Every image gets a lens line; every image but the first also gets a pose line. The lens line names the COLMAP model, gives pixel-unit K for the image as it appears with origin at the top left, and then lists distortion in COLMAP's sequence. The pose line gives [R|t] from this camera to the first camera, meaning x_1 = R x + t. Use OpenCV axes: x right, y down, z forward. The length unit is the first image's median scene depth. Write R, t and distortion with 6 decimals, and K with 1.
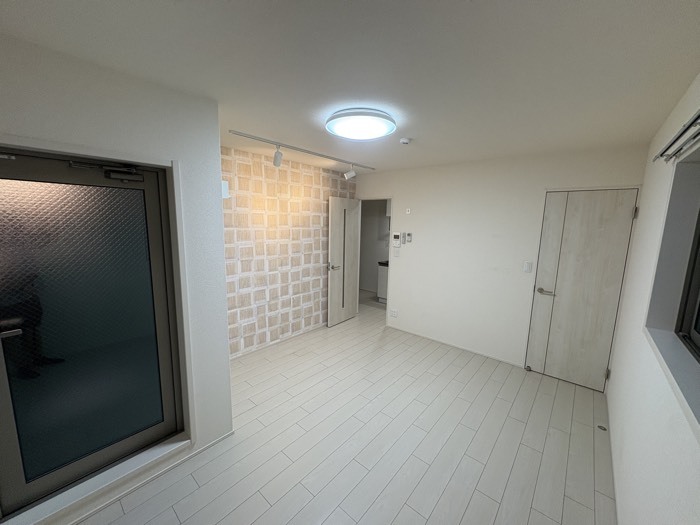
lens RADIAL K [[278.7, 0, 351.0], [0, 278.7, 263.1], [0, 0, 1]] dist [-0.003660, -0.000252]
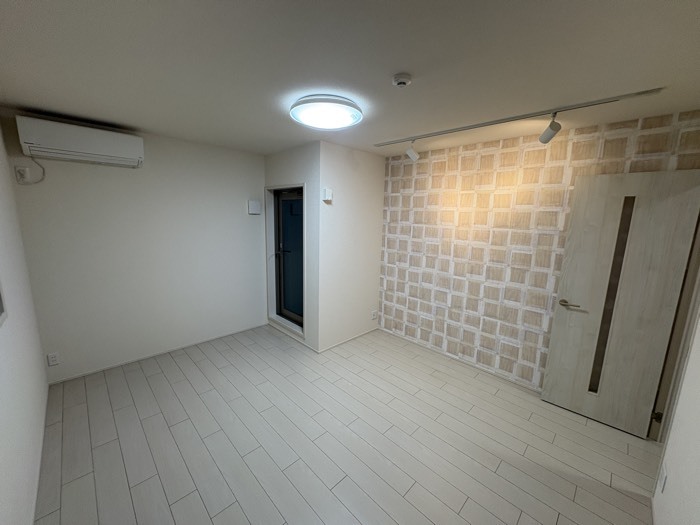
lens RADIAL K [[278.7, 0, 350.4], [0, 278.7, 261.9], [0, 0, 1]] dist [-0.003660, -0.000252]
pose [[-0.082831, 0.144992, -0.985960, 0.602633], [-0.175762, 0.971725, 0.157664, -0.092095], [0.980942, 0.186354, -0.055005, 0.700913]]
